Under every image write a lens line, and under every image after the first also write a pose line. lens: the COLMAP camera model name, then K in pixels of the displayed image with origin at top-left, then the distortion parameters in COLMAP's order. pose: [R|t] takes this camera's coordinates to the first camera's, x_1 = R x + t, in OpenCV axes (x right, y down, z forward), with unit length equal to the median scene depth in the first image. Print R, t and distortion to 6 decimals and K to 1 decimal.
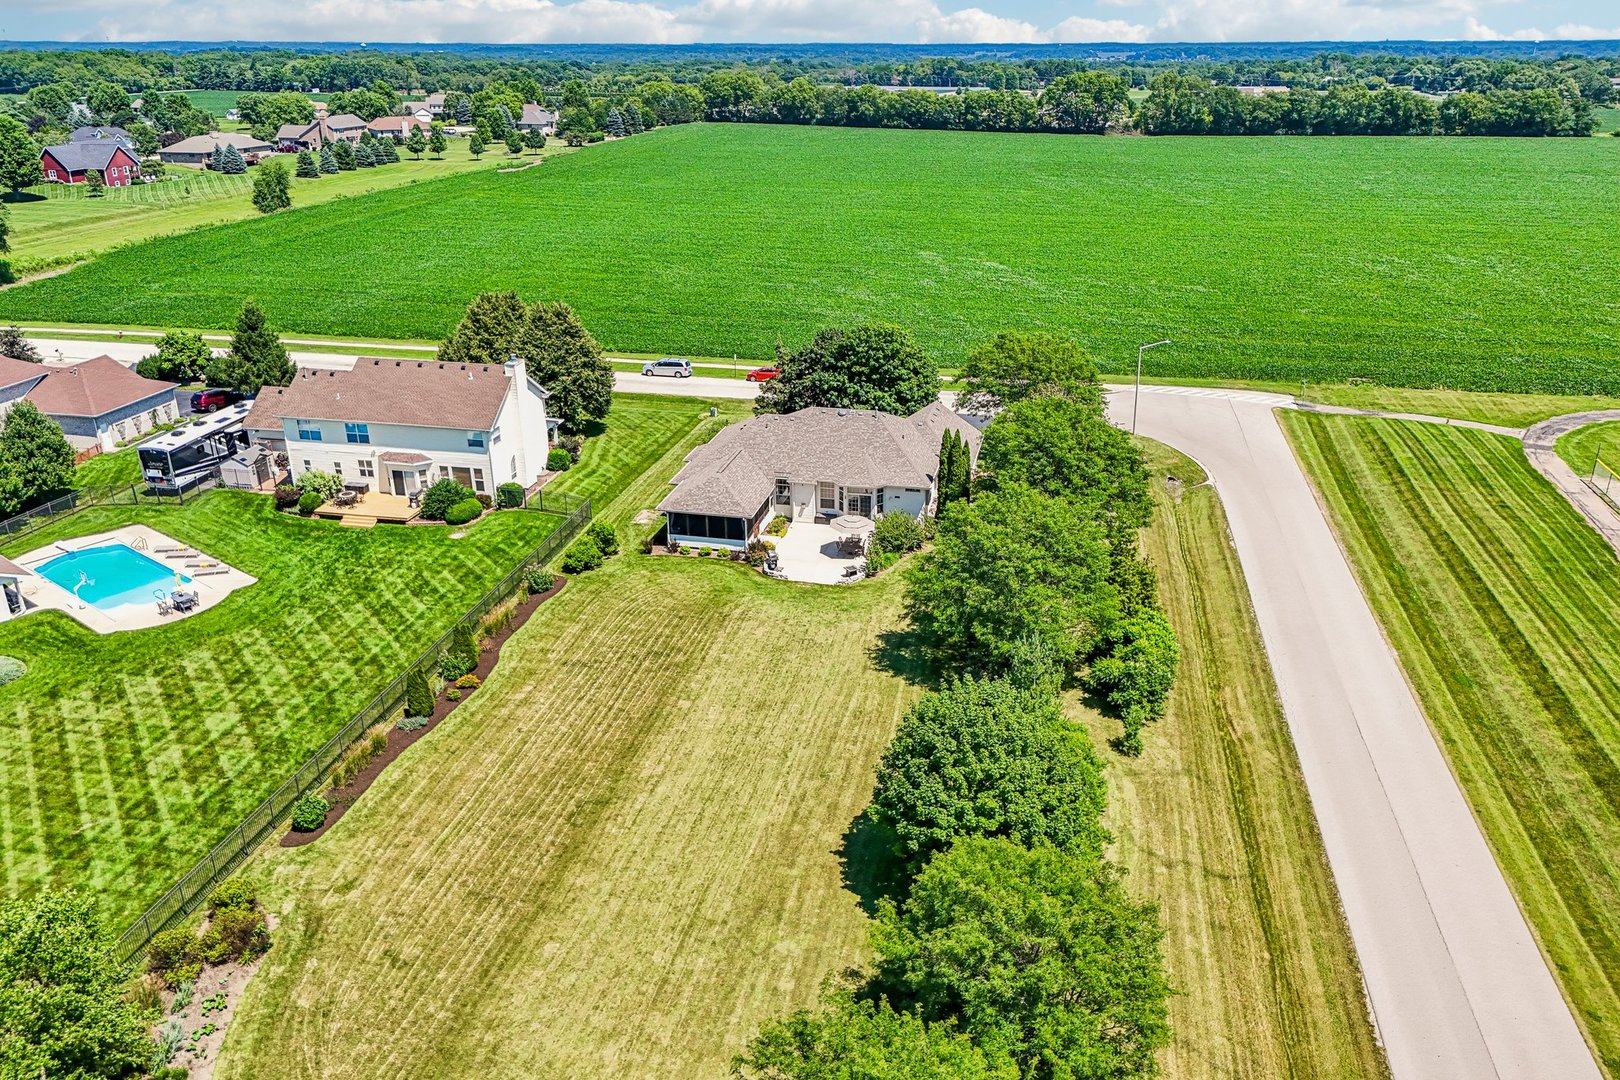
lens RADIAL K [[1186.1, 0, 849.6], [0, 1186.1, 537.6], [0, 0, 1]] dist [0.028907, -0.008463]
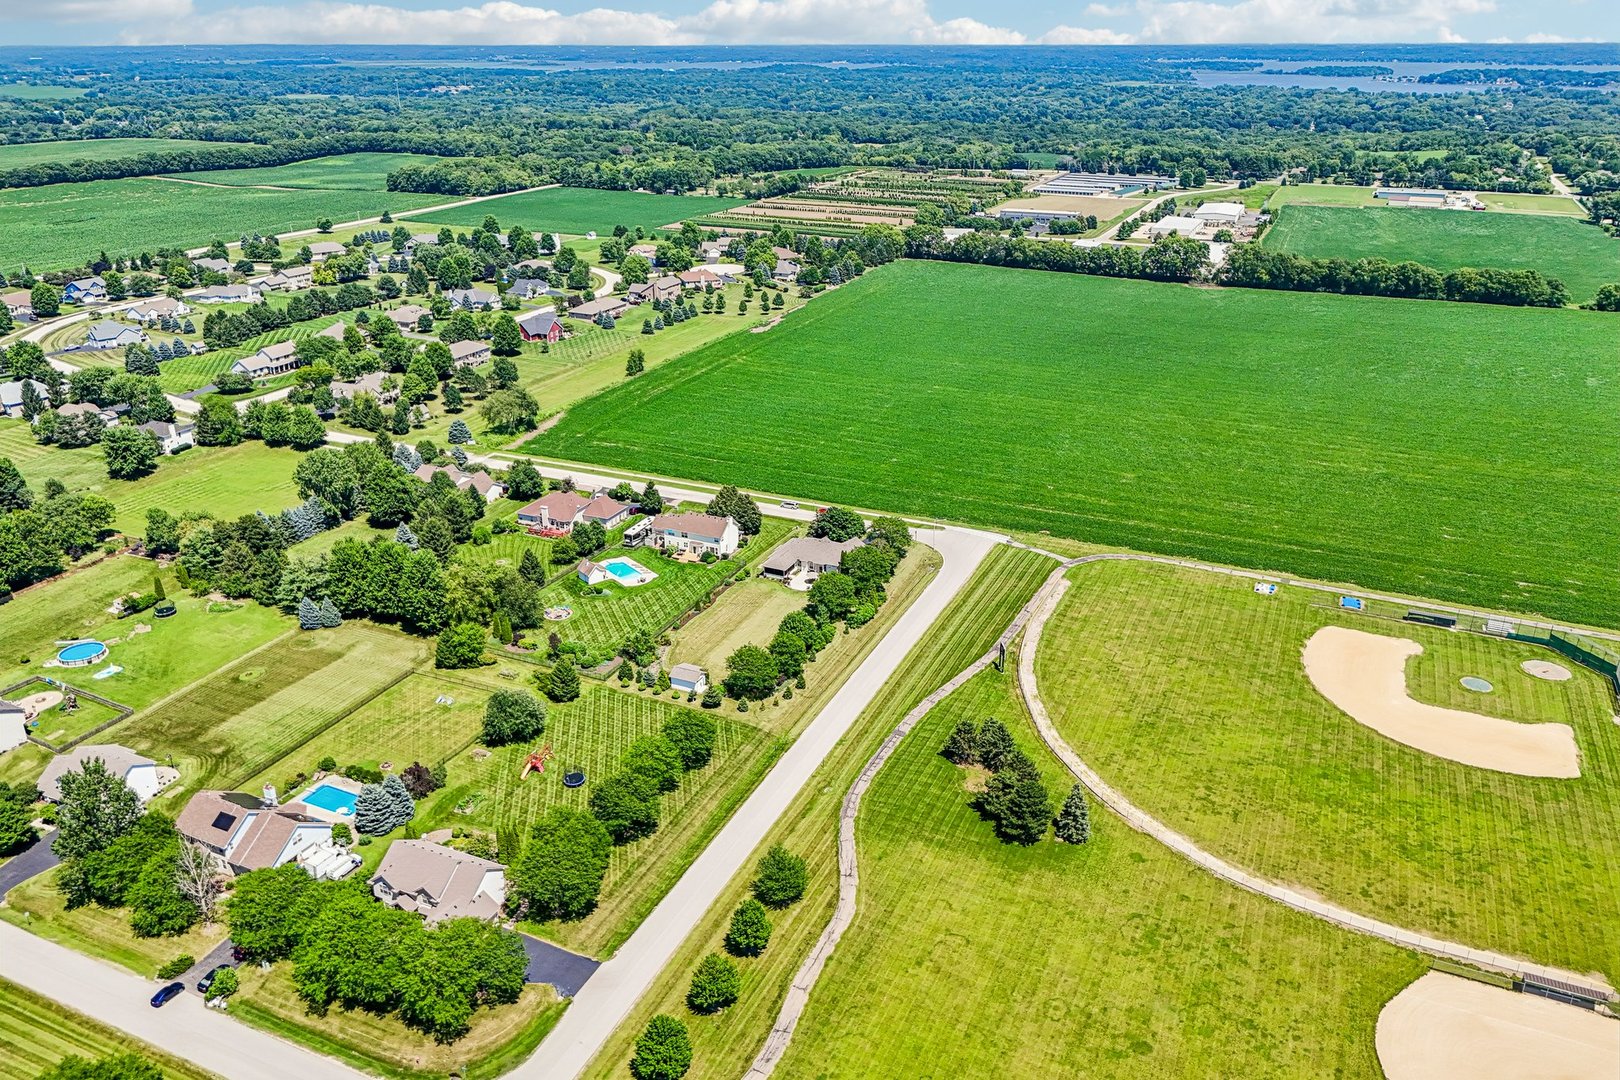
lens RADIAL K [[1186.1, 0, 849.6], [0, 1186.1, 537.6], [0, 0, 1]] dist [0.028907, -0.008463]
pose [[0.975832, 0.082826, -0.202218, 0.769123], [-0.083372, 0.996501, 0.005835, -0.142036], [0.201994, 0.011166, 0.979323, -2.327760]]
